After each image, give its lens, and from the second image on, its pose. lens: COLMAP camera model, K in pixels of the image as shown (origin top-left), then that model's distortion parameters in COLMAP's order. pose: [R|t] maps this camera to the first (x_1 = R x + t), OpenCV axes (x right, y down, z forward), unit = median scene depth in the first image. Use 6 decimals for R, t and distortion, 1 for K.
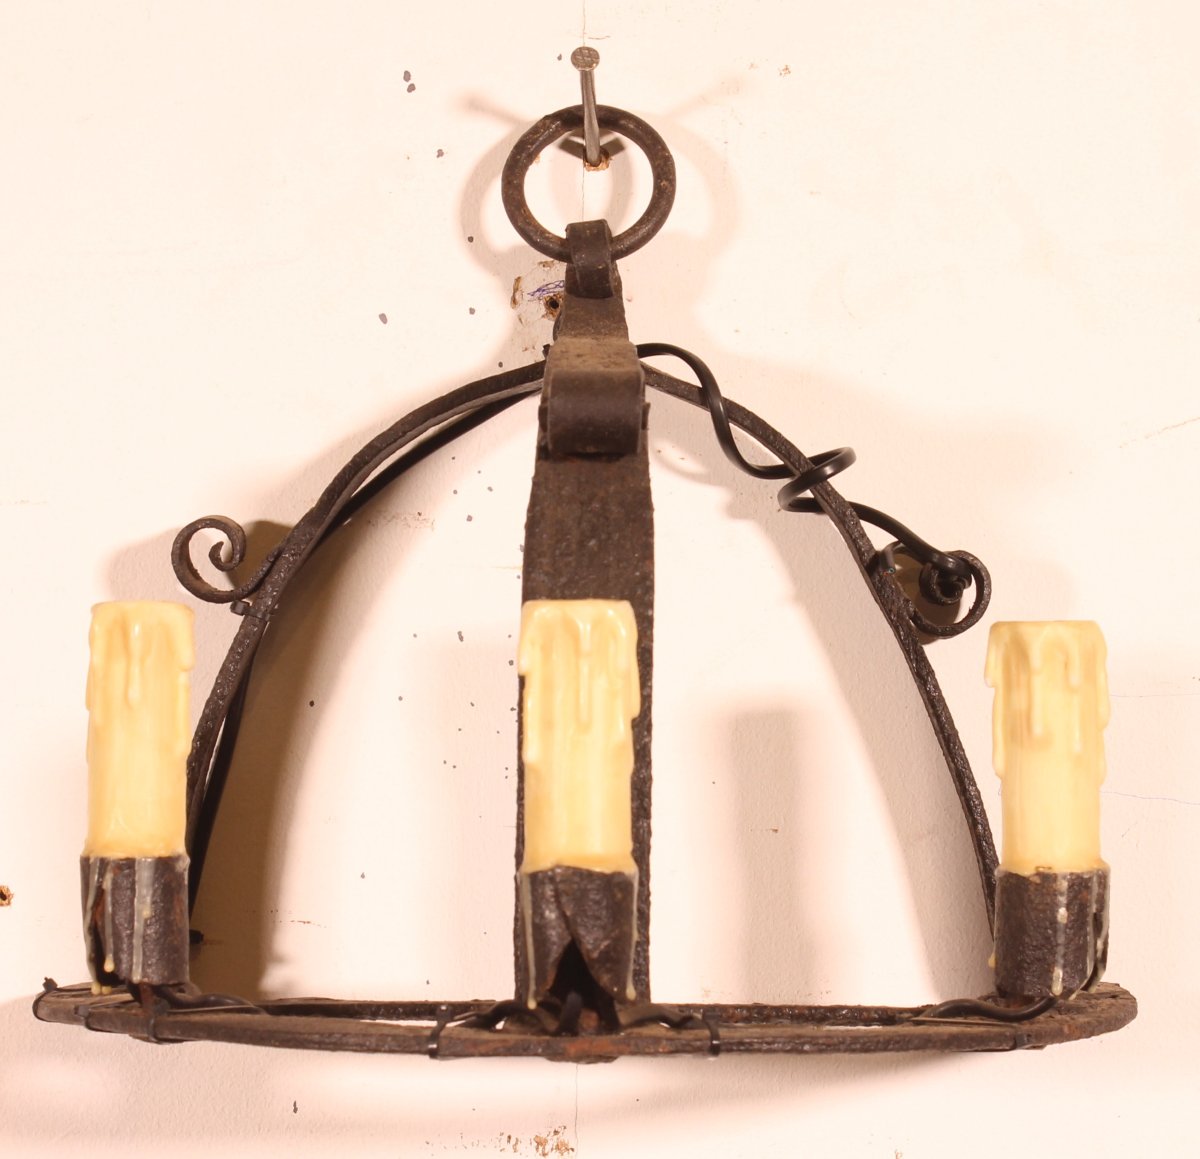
lens RADIAL K [[2551.6, 0, 601.7], [0, 2551.6, 580.3], [0, 0, 1]] dist [0.014952, 0.000000]
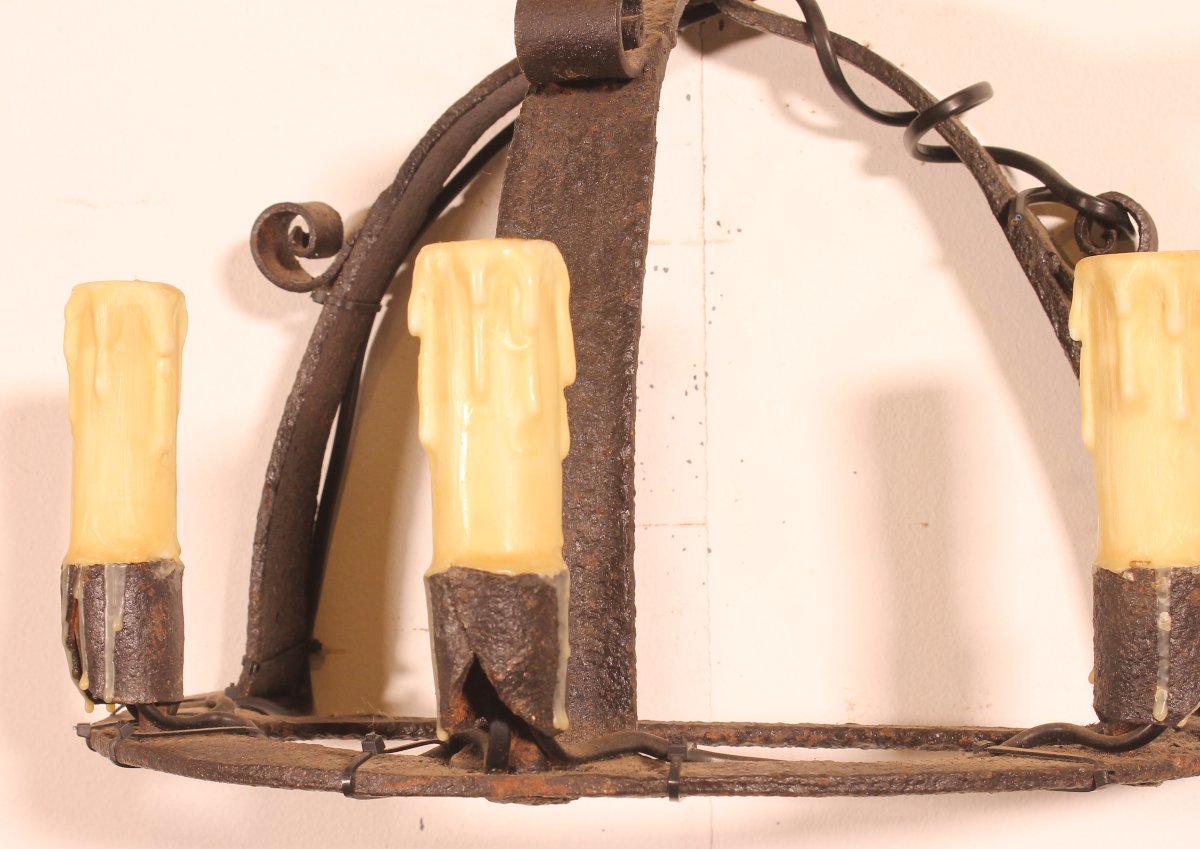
lens RADIAL K [[2139.5, 0, 597.4], [0, 2139.5, 435.0], [0, 0, 1]] dist [0.015574, 0.000000]
pose [[0.969491, -0.027500, -0.243579, 0.171862], [0.039305, 0.998270, 0.043736, 0.036752], [0.241954, -0.051975, 0.968895, 0.310782]]
